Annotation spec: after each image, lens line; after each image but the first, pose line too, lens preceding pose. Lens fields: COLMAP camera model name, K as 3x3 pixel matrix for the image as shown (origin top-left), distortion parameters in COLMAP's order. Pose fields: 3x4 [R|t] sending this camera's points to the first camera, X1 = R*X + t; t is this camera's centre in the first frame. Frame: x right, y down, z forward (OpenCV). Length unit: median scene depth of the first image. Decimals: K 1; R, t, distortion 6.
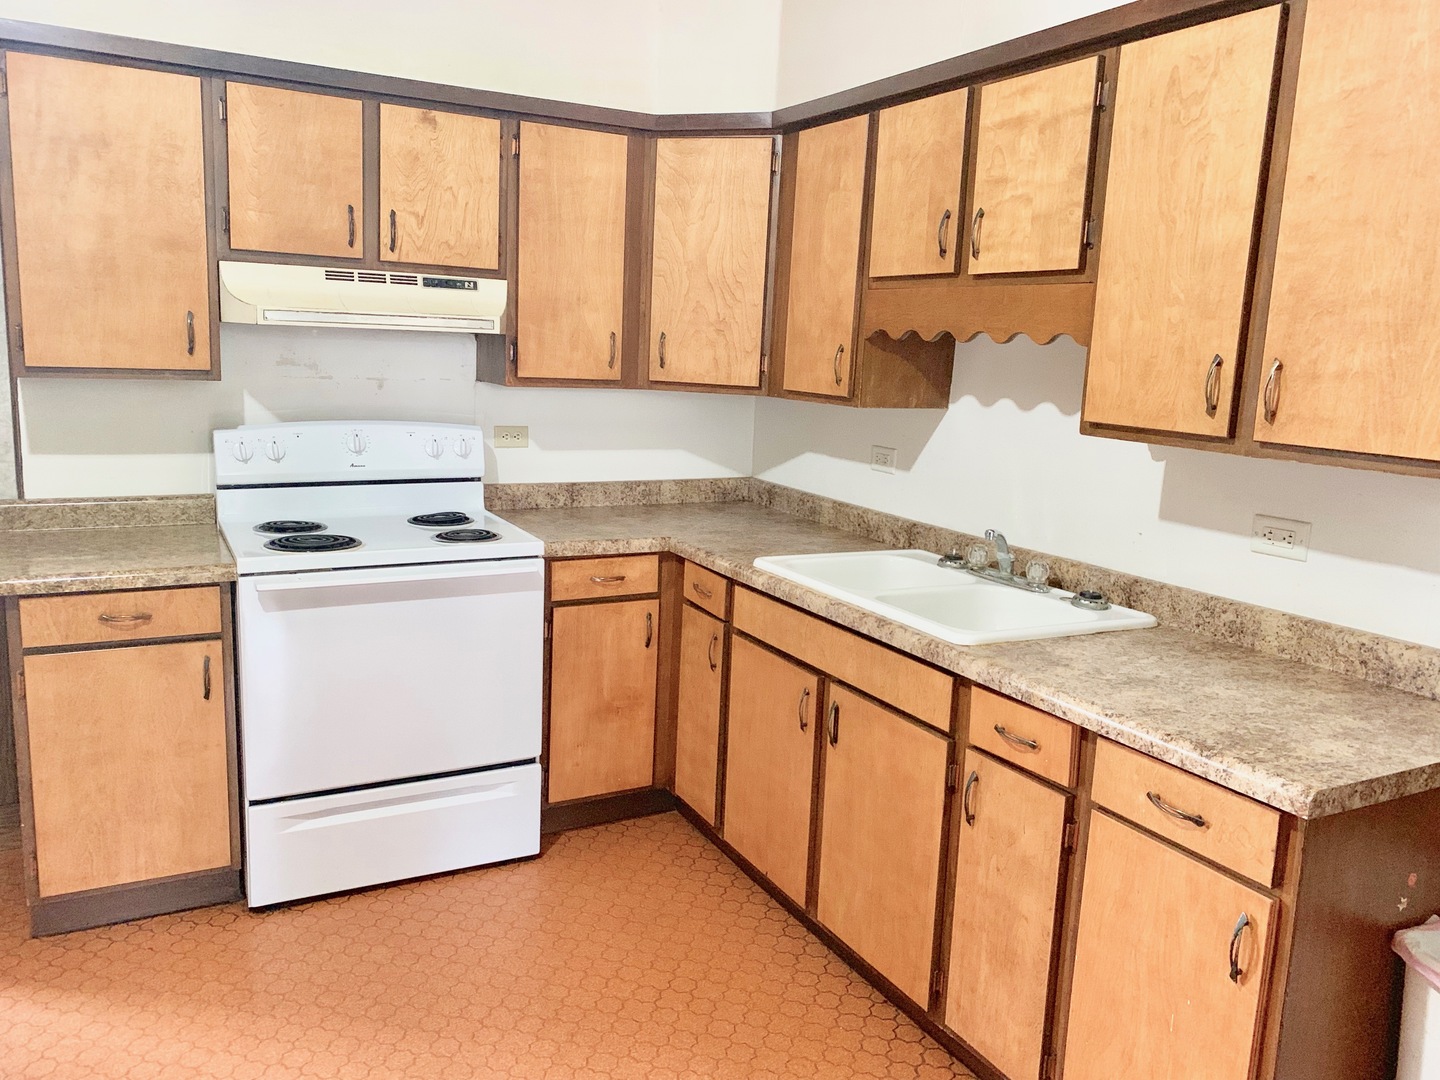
lens RADIAL K [[1090.7, 0, 714.3], [0, 1090.7, 536.3], [0, 0, 1]] dist [0.052346, -0.076523]
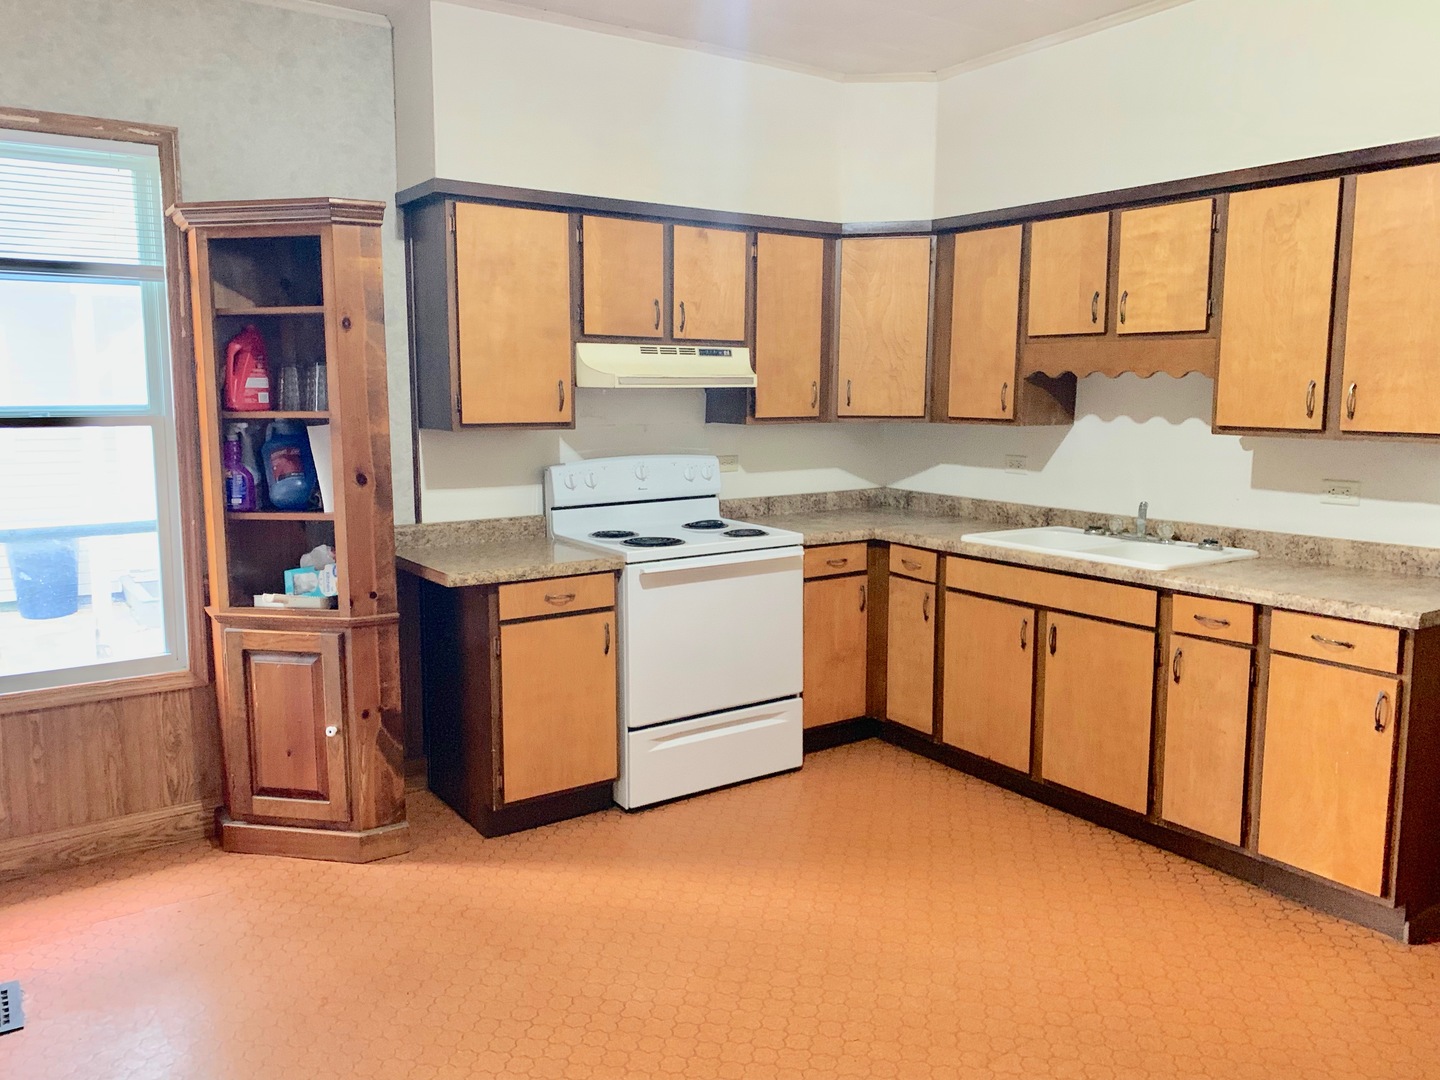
lens RADIAL K [[1106.7, 0, 714.0], [0, 1106.7, 527.1], [0, 0, 1]] dist [0.074719, -0.102618]
pose [[0.992350, -0.055119, 0.110468, -0.471270], [0.059974, 0.997353, -0.041111, 0.052806], [-0.107909, 0.047422, 0.993029, -0.424867]]
